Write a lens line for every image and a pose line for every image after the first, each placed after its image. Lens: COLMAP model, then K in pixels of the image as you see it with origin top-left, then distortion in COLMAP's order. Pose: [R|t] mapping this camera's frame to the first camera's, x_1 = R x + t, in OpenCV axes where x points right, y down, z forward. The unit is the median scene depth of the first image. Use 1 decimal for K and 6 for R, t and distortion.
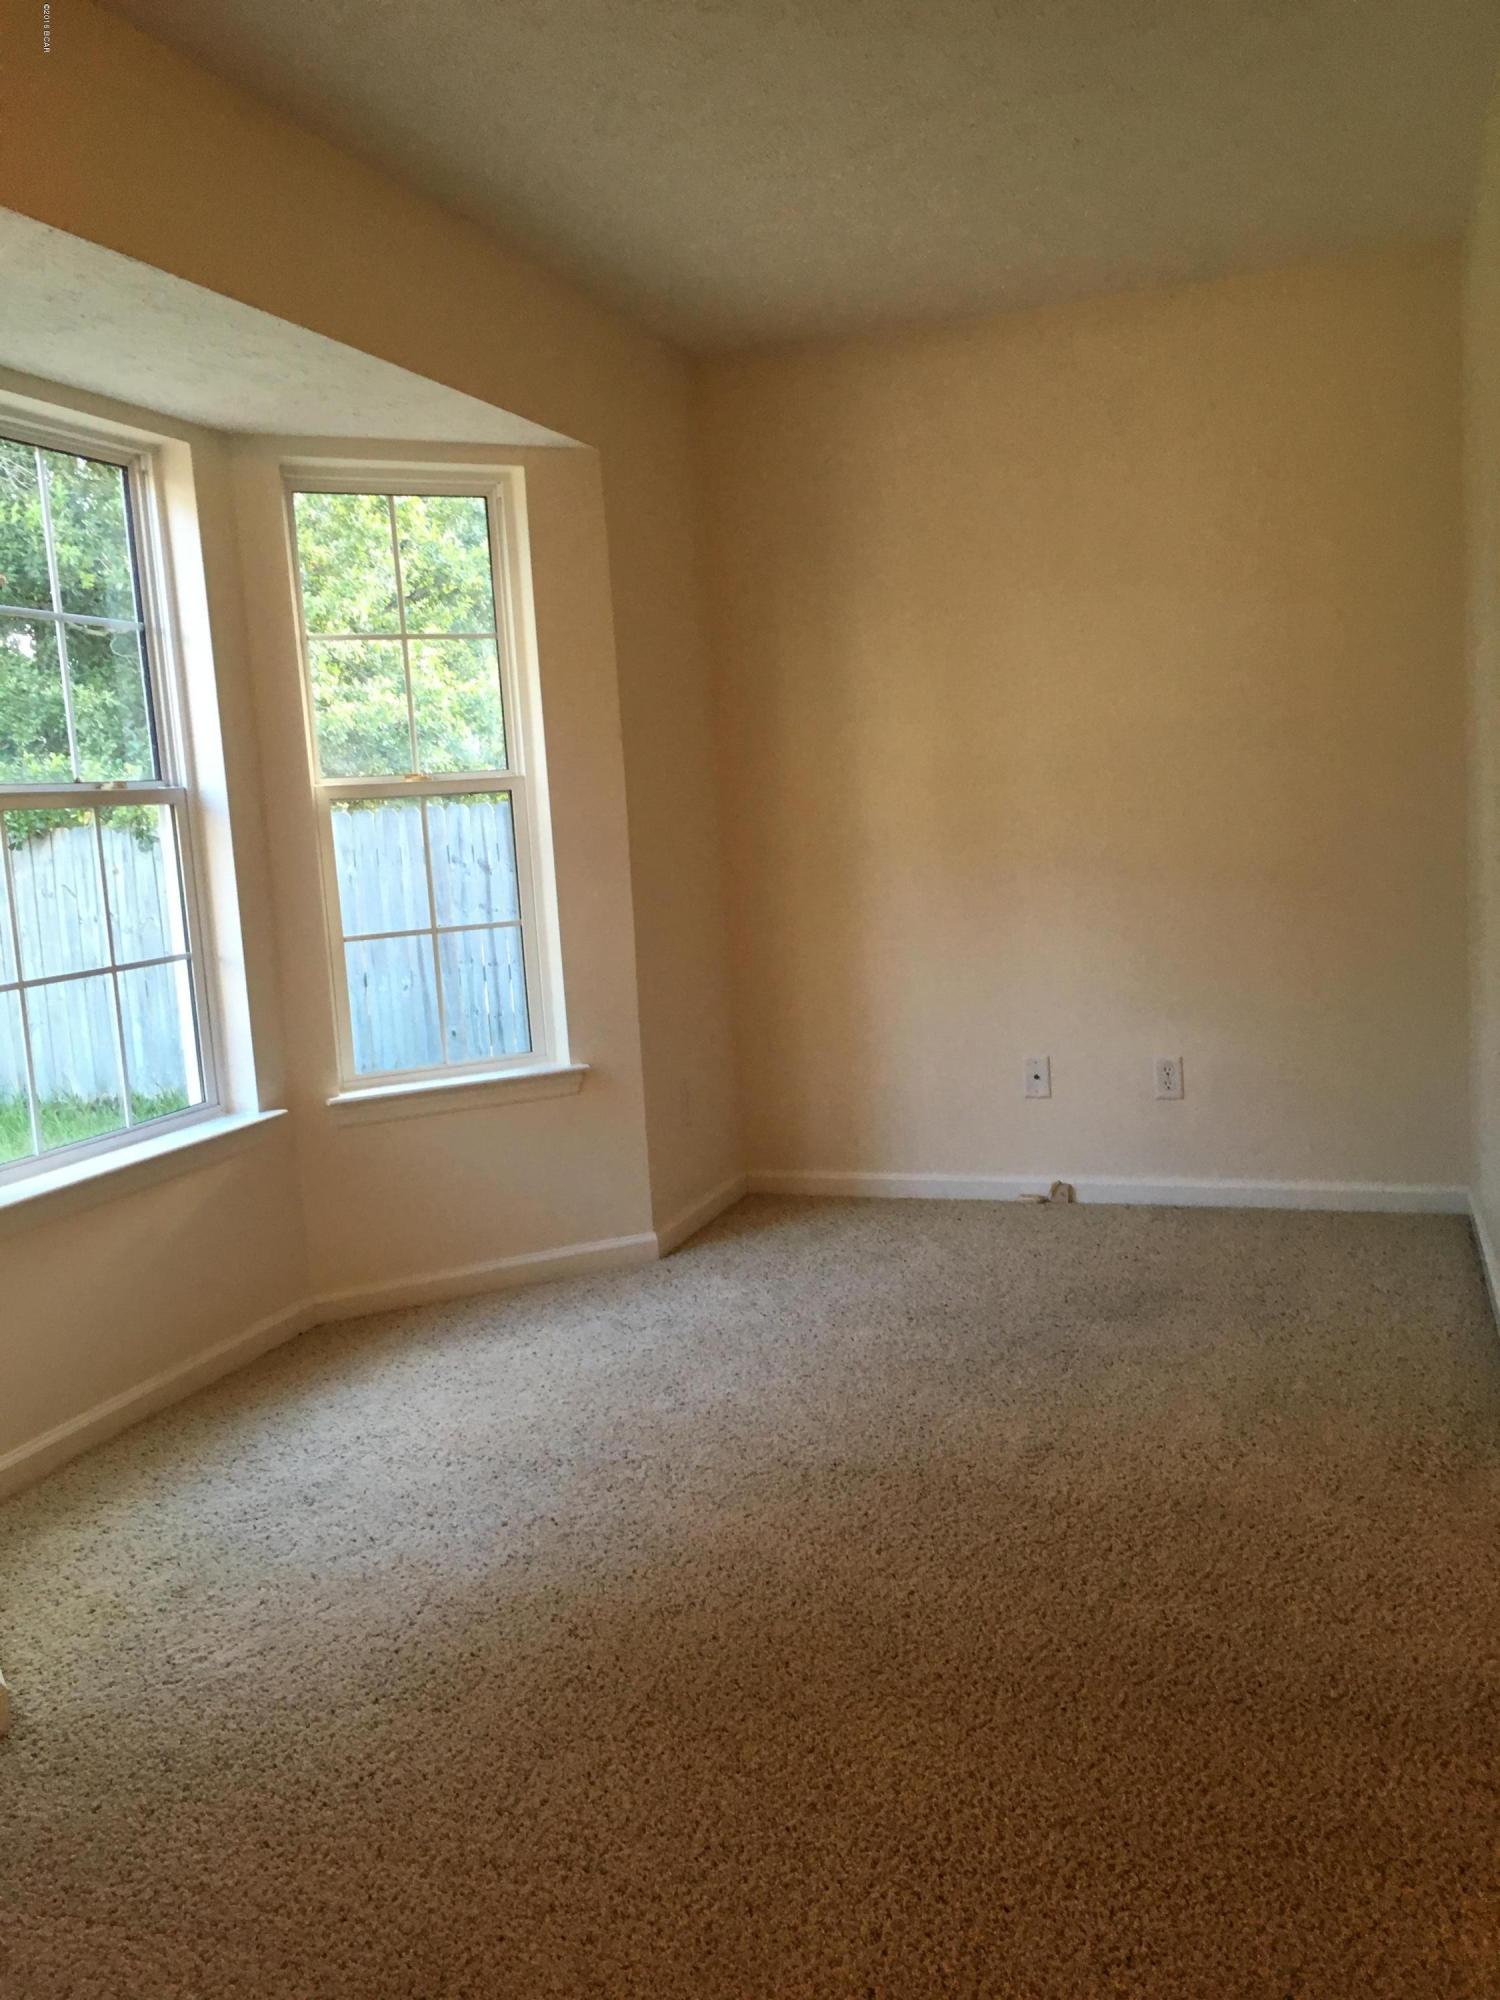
lens RADIAL K [[1690.5, 0, 750.5], [0, 1690.5, 1004.7], [0, 0, 1]] dist [0.088840, -0.122728]
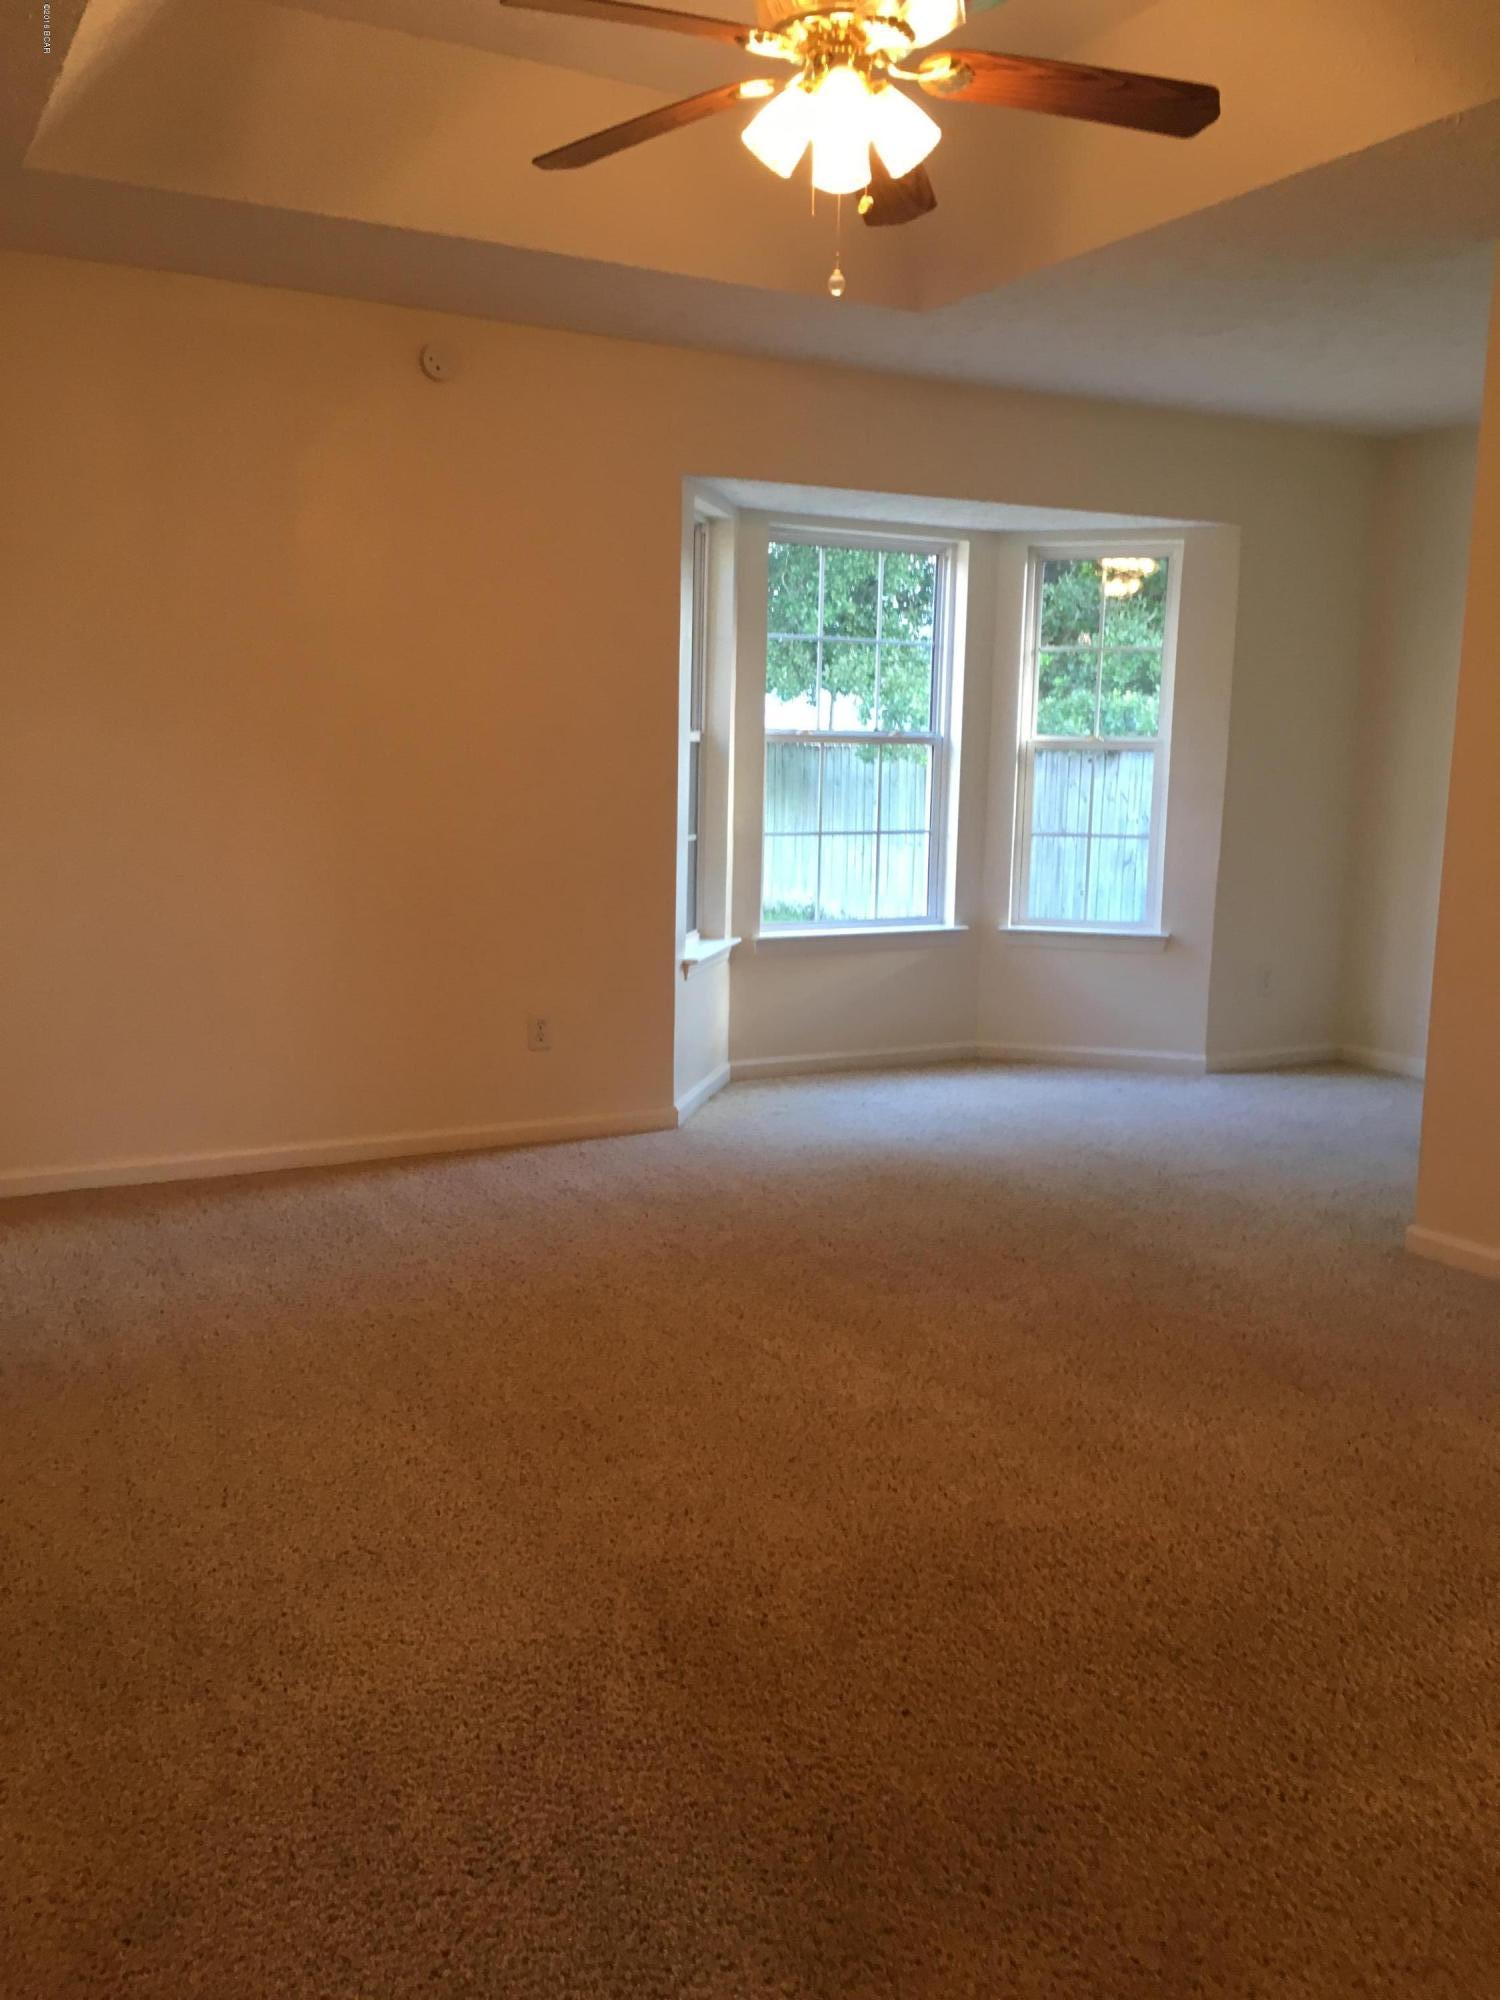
lens RADIAL K [[1690.5, 0, 750.5], [0, 1690.5, 1004.7], [0, 0, 1]] dist [0.088840, -0.122728]
pose [[0.729994, 0.174144, -0.660895, 0.713812], [-0.141032, 0.984564, 0.103652, -0.008039], [0.668744, 0.017542, 0.743286, -0.420792]]
